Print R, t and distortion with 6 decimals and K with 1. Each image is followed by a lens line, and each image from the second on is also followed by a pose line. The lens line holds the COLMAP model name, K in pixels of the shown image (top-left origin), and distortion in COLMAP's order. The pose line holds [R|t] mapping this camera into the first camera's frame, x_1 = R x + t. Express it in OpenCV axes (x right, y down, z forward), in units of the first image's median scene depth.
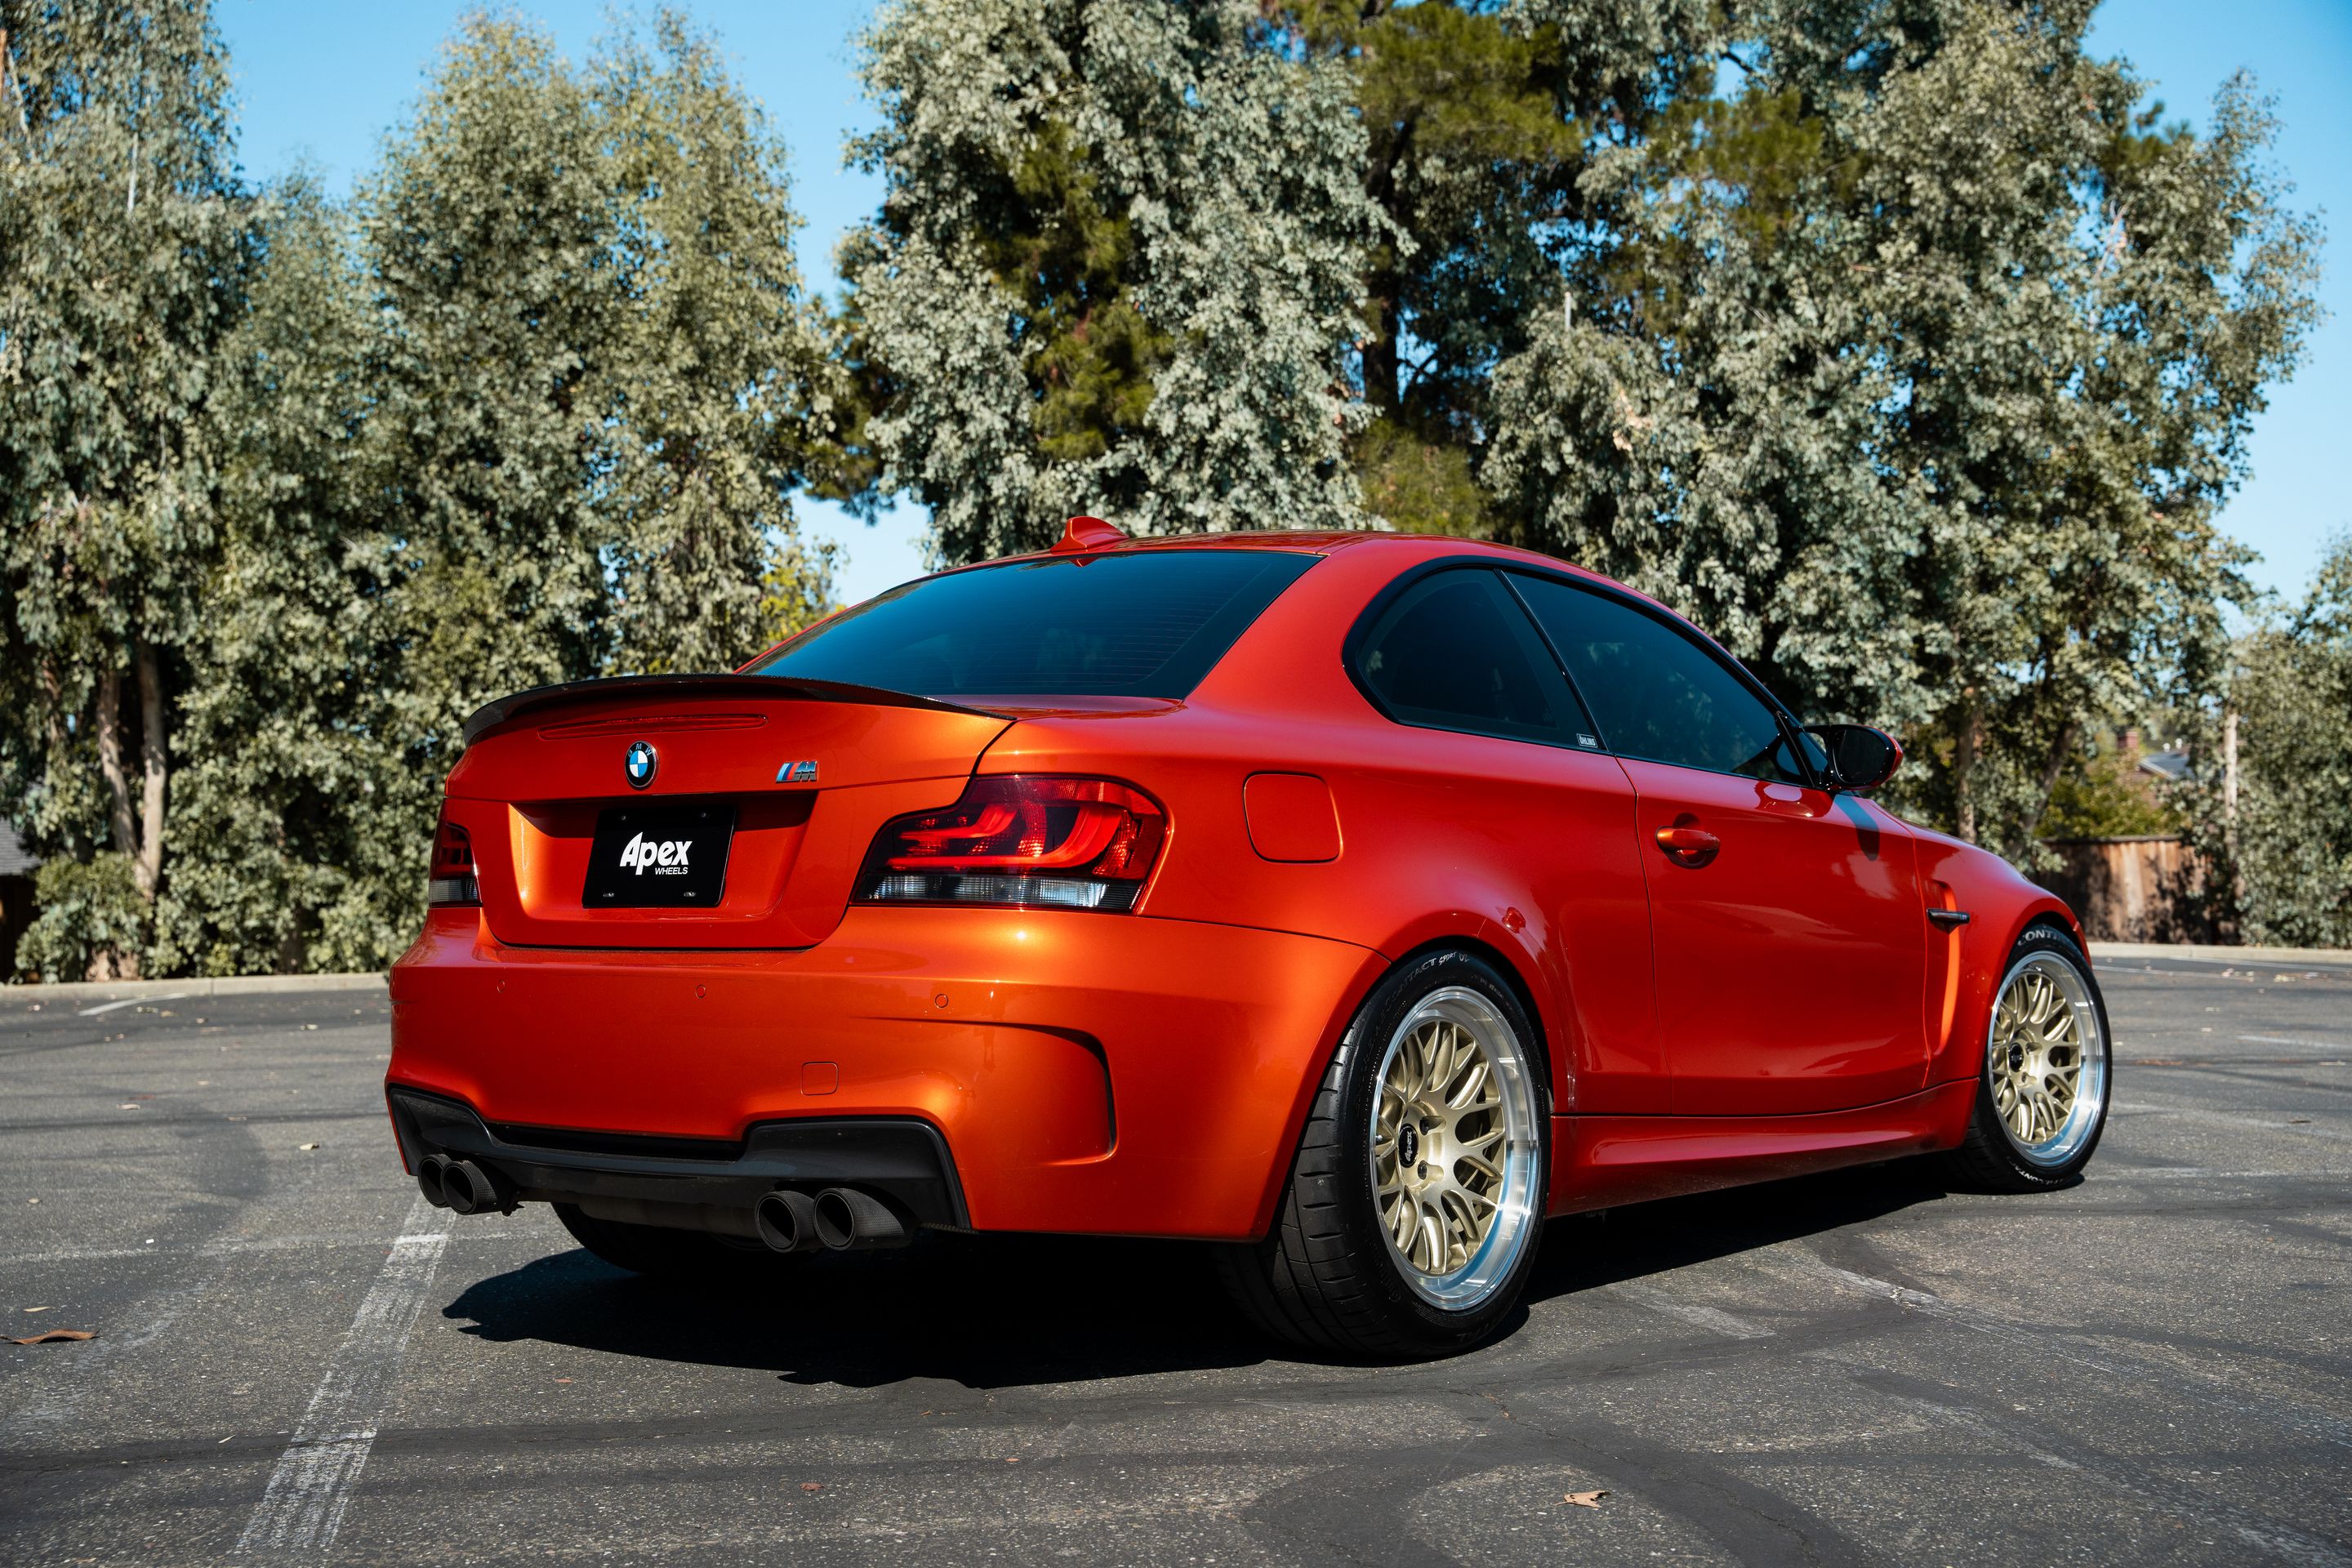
lens RADIAL K [[2767.1, 0, 1183.6], [0, 2767.1, 779.5], [0, 0, 1]] dist [0.063387, 0.000000]
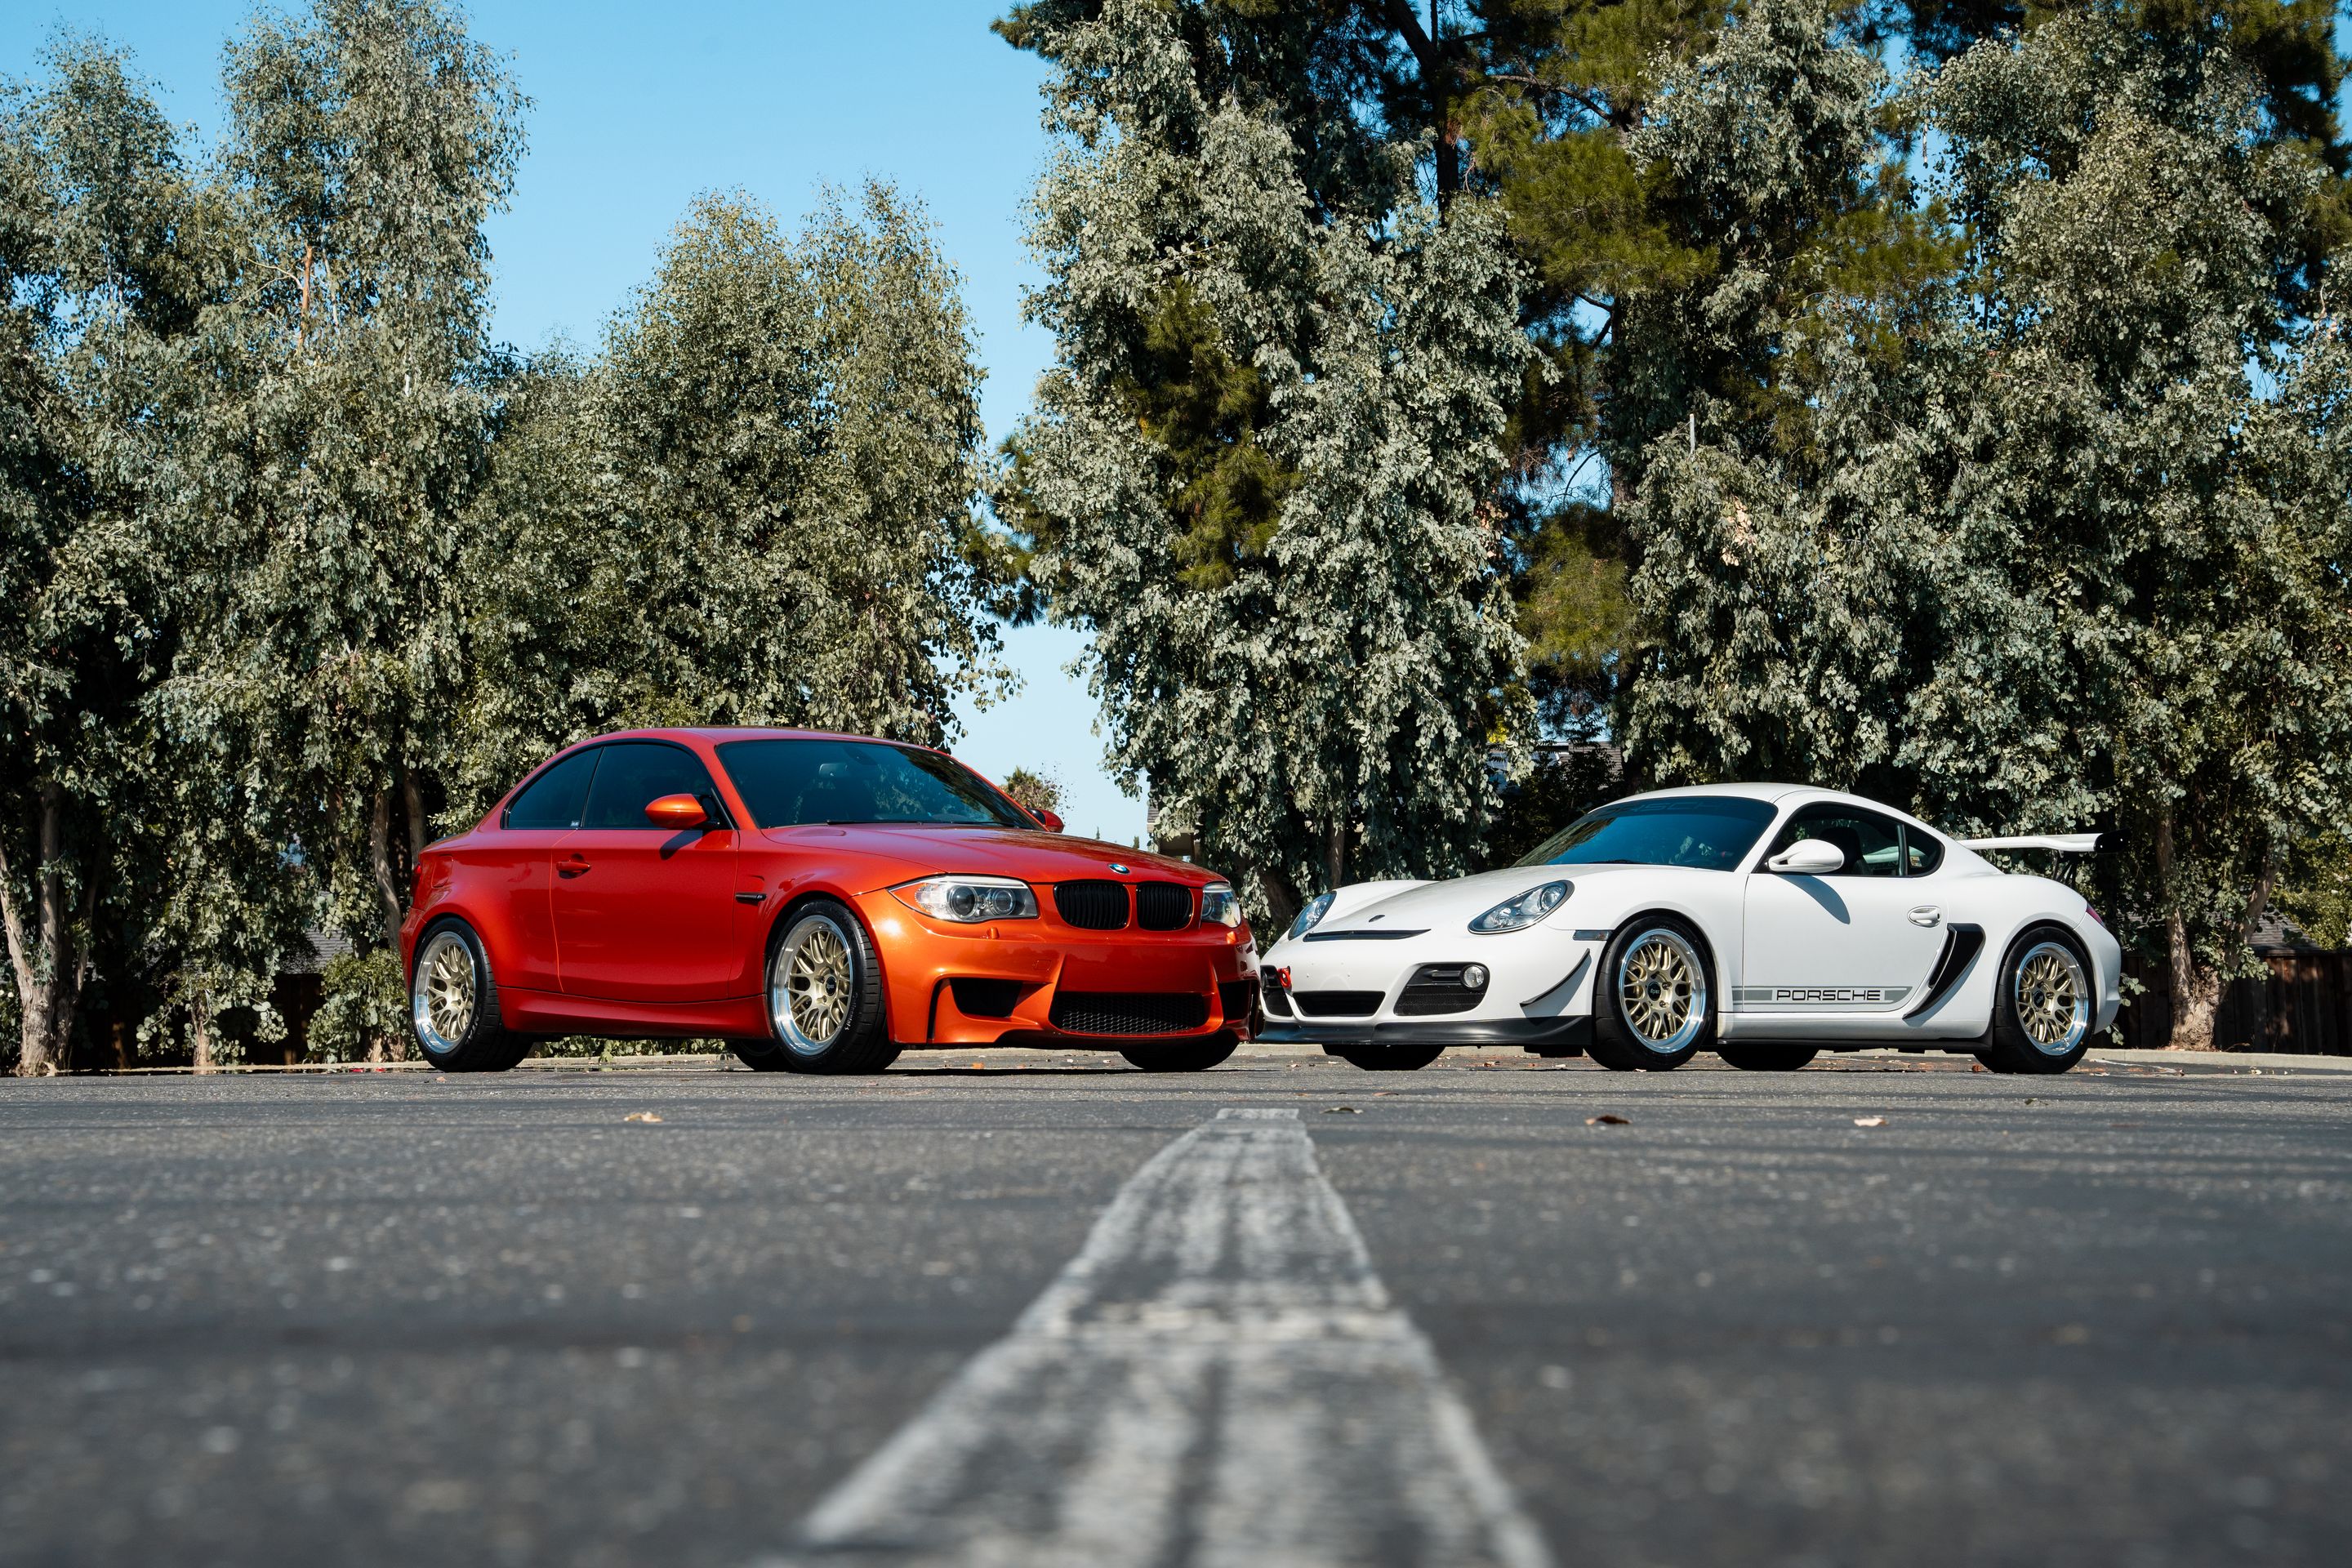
lens RADIAL K [[3840.0, 0, 1192.2], [0, 3840.0, 786.7], [0, 0, 1]] dist [0.167549, 0.000000]
pose [[0.968932, -0.009570, -0.247142, 0.326550], [0.001127, 0.999412, -0.034283, 0.013493], [0.247325, 0.032939, 0.968373, -0.454693]]
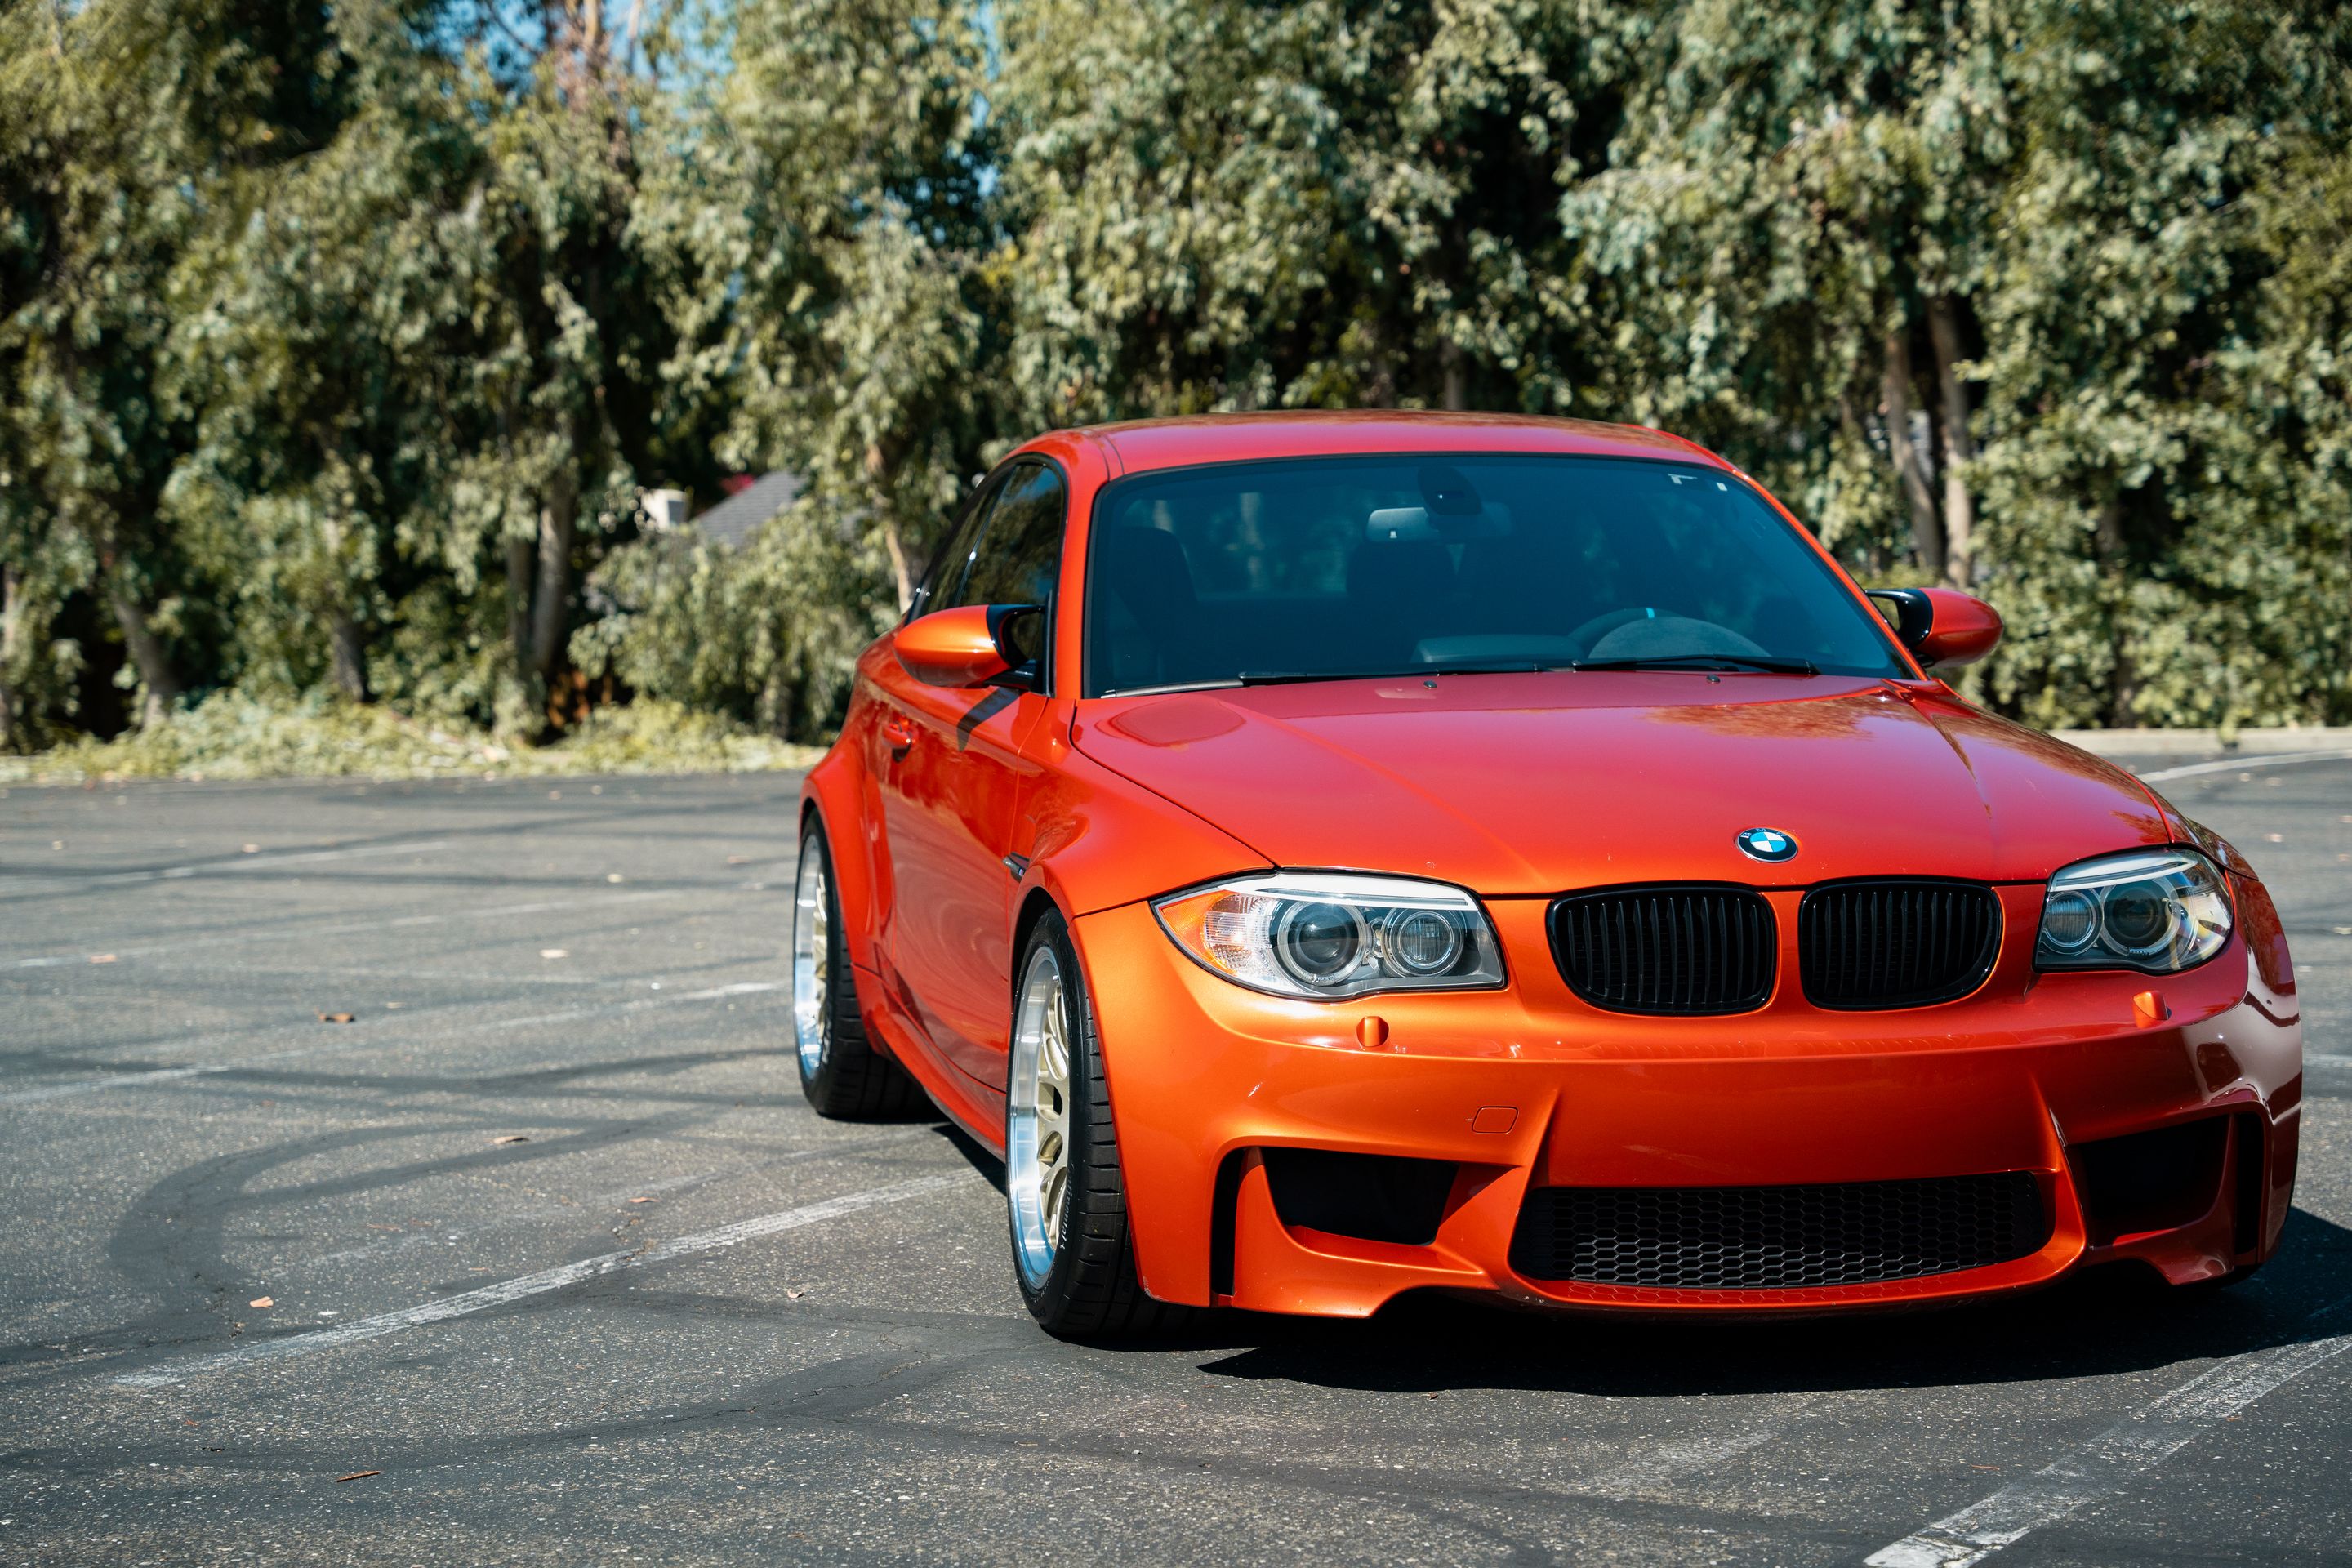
lens RADIAL K [[4584.7, 0, 1155.6], [0, 4584.7, 776.0], [0, 0, 1]] dist [0.343494, 0.000000]
pose [[0.734397, 0.033858, -0.677875, 0.326066], [0.027484, 0.996452, 0.079546, -0.023214], [0.678164, -0.077050, 0.730861, -0.081288]]
